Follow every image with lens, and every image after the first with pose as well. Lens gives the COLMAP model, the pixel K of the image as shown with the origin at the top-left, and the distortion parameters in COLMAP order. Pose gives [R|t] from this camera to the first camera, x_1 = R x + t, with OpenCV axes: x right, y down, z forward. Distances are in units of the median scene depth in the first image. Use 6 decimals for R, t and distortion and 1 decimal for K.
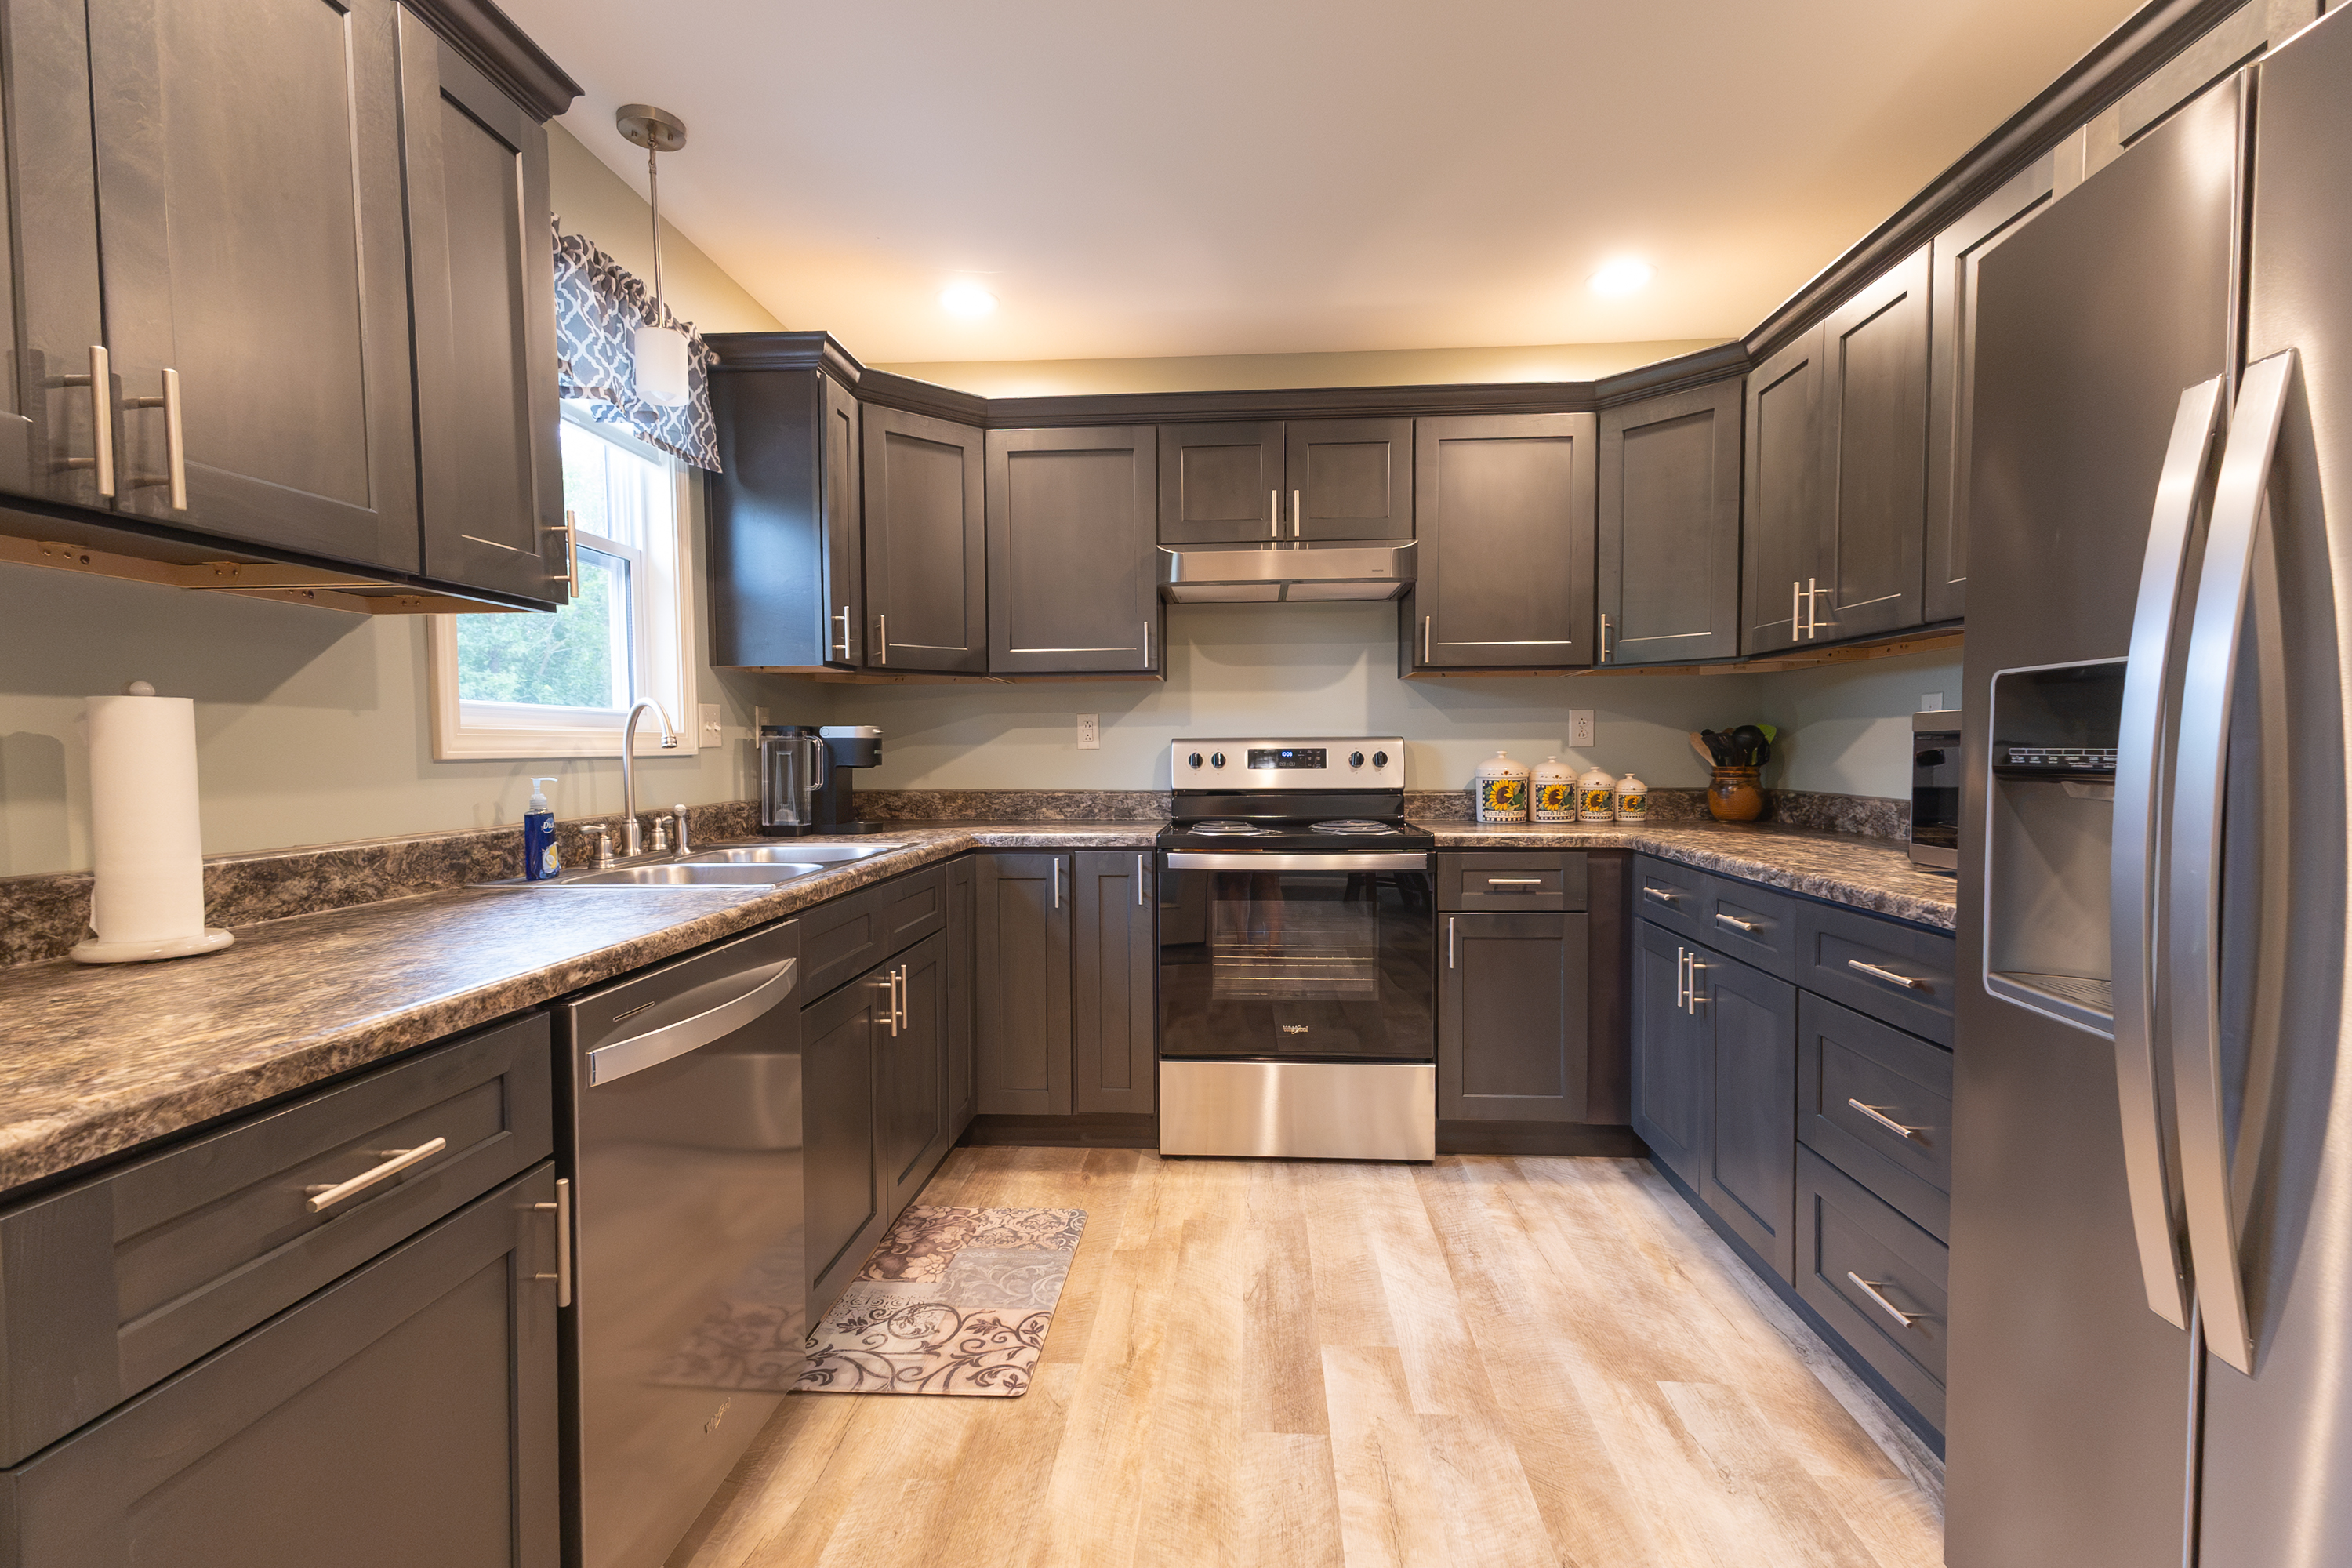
lens RADIAL K [[1076.0, 0, 1177.8], [0, 1076.0, 788.1], [0, 0, 1]] dist [0.026975, -0.005272]
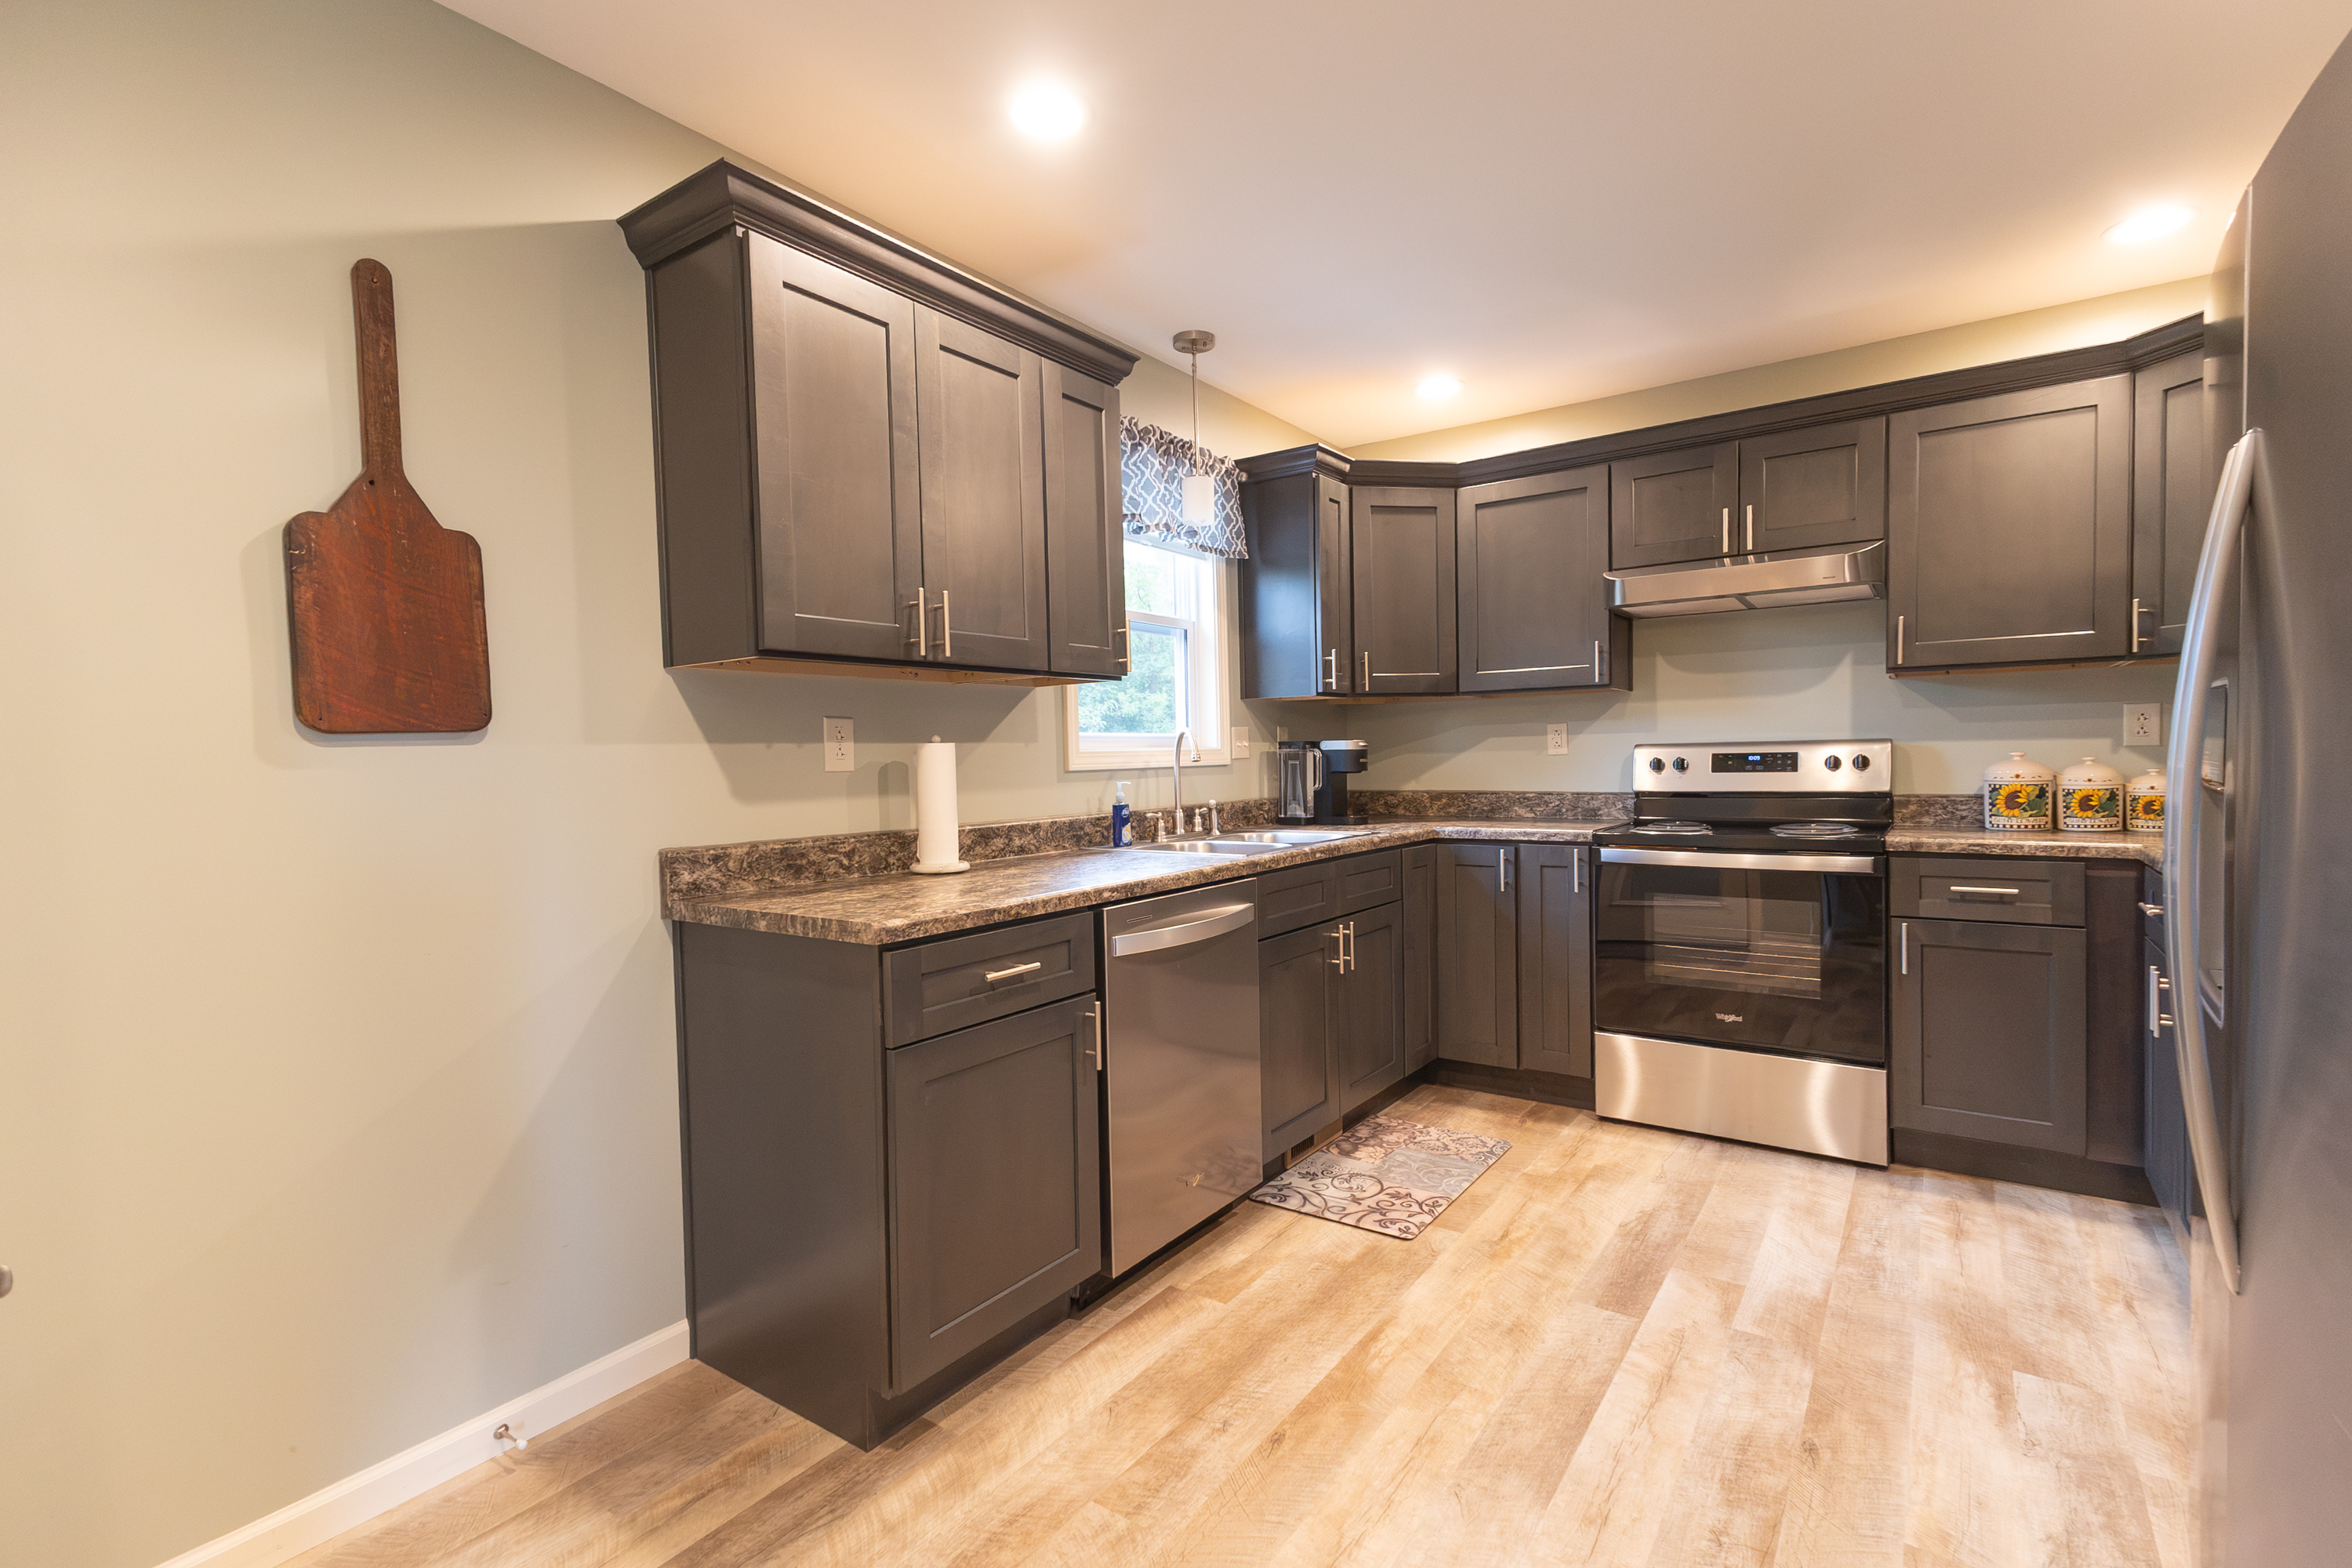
lens RADIAL K [[1076.0, 0, 1177.8], [0, 1076.0, 788.1], [0, 0, 1]] dist [0.026975, -0.005272]
pose [[0.853952, 0.005171, -0.520326, 0.255977], [-0.004585, 0.999987, 0.002413, -0.004203], [0.520332, 0.000325, 0.853964, -0.251687]]
